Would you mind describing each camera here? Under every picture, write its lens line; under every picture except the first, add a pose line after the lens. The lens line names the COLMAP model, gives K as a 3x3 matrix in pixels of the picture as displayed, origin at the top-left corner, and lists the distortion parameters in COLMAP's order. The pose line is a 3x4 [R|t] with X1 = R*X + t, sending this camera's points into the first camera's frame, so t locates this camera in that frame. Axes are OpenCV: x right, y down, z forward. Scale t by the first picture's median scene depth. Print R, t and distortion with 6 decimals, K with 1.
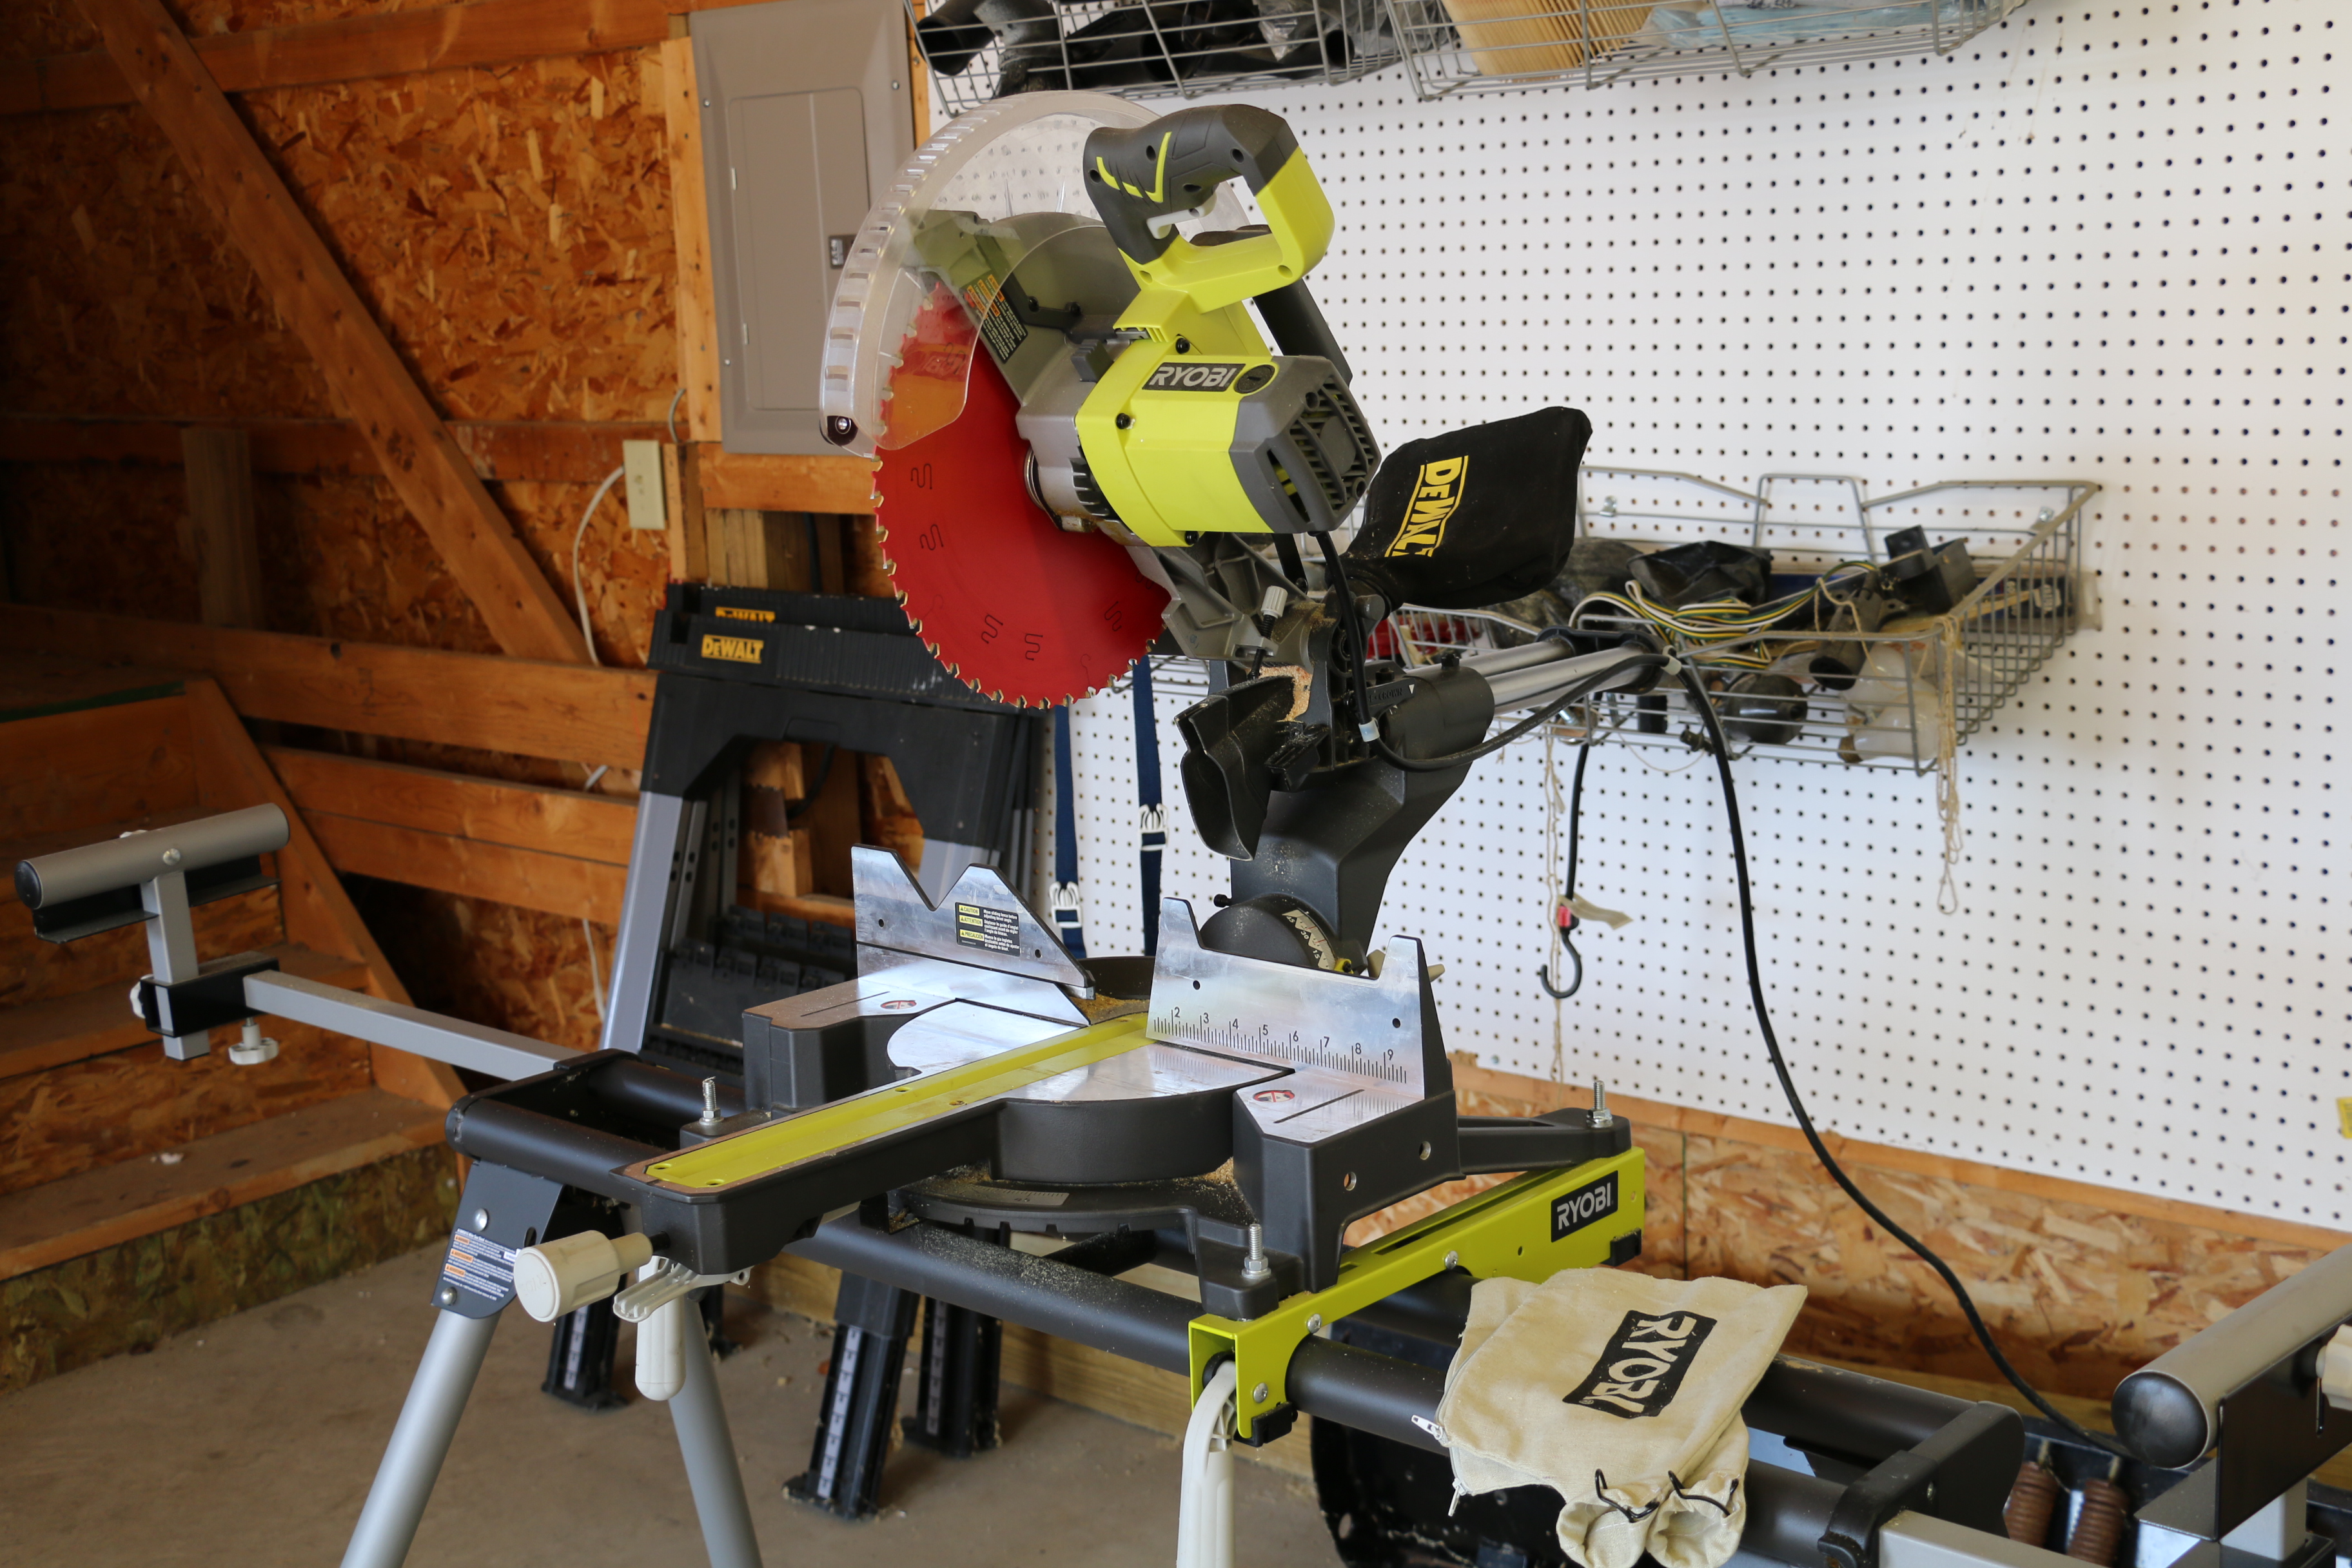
lens RADIAL K [[2786.3, 0, 1176.0], [0, 2786.3, 784.0], [0, 0, 1]] dist [-0.067842, 0.406991]
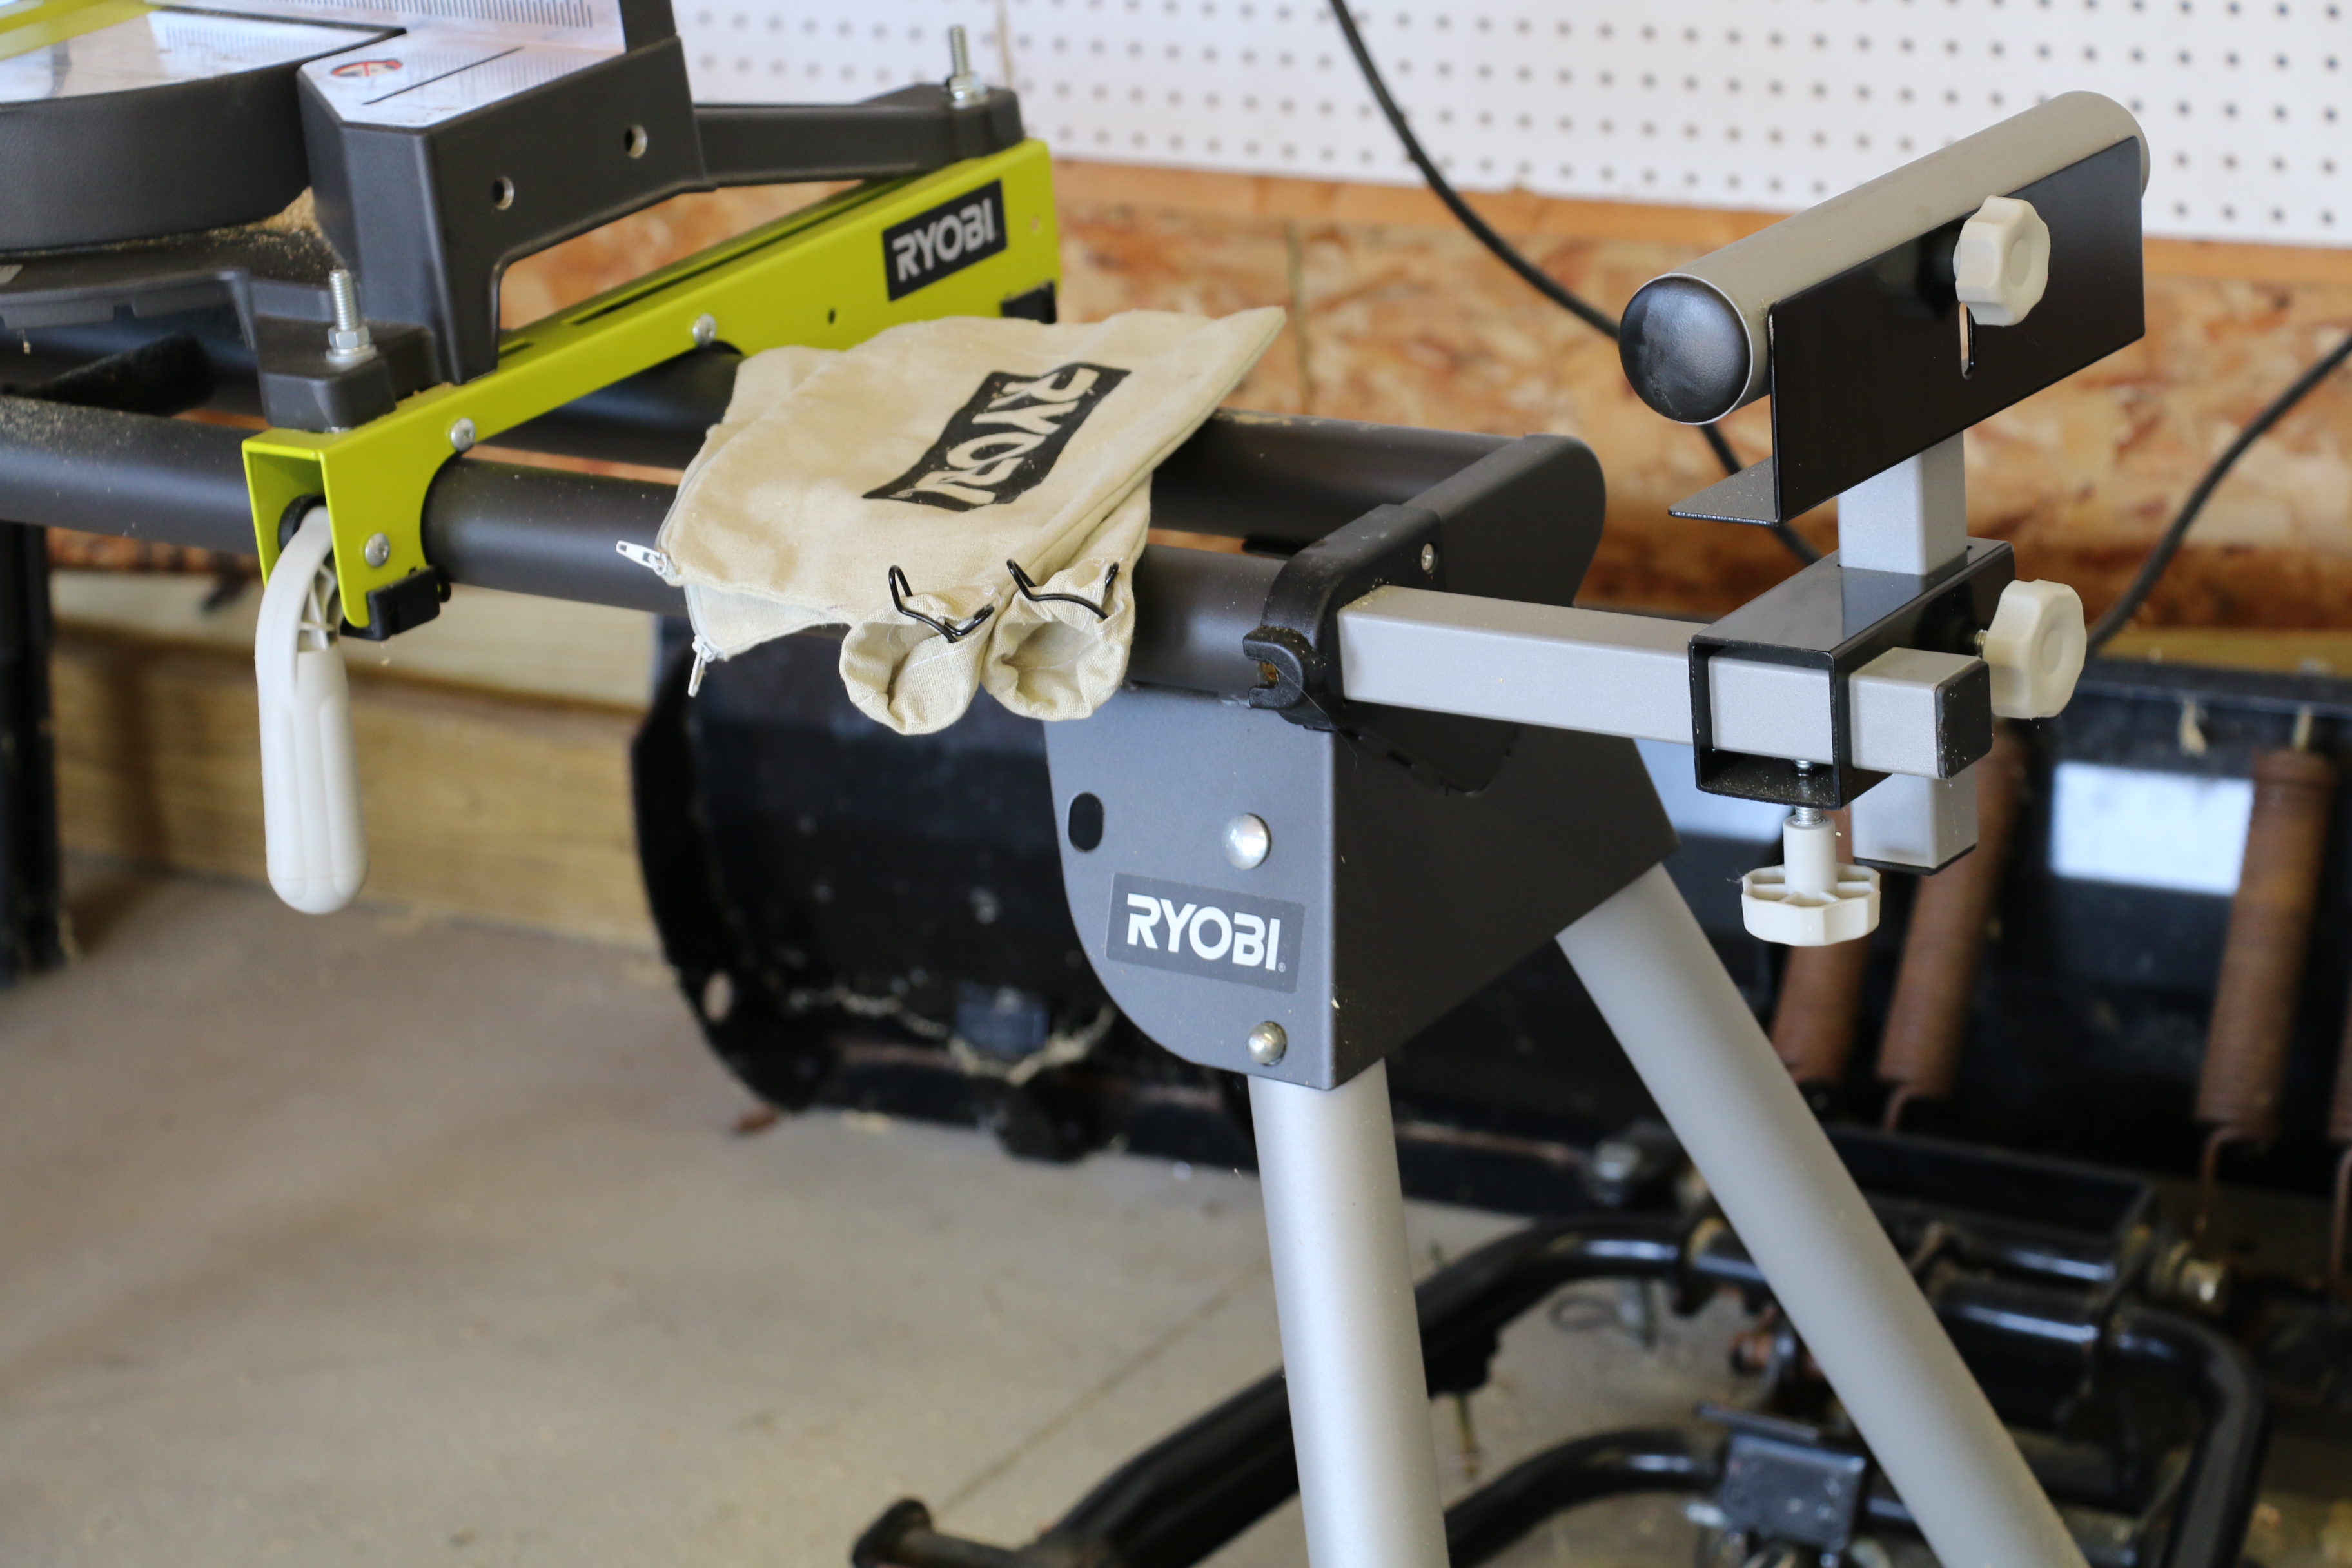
lens RADIAL K [[5973.7, 0, 1176.0], [0, 5973.7, 784.0], [0, 0, 1]] dist [0.411042, 0.266119]
pose [[0.990473, -0.095358, 0.099345, 0.055591], [0.078037, 0.983098, 0.165614, 0.055817], [-0.113458, -0.156283, 0.981174, -0.246096]]
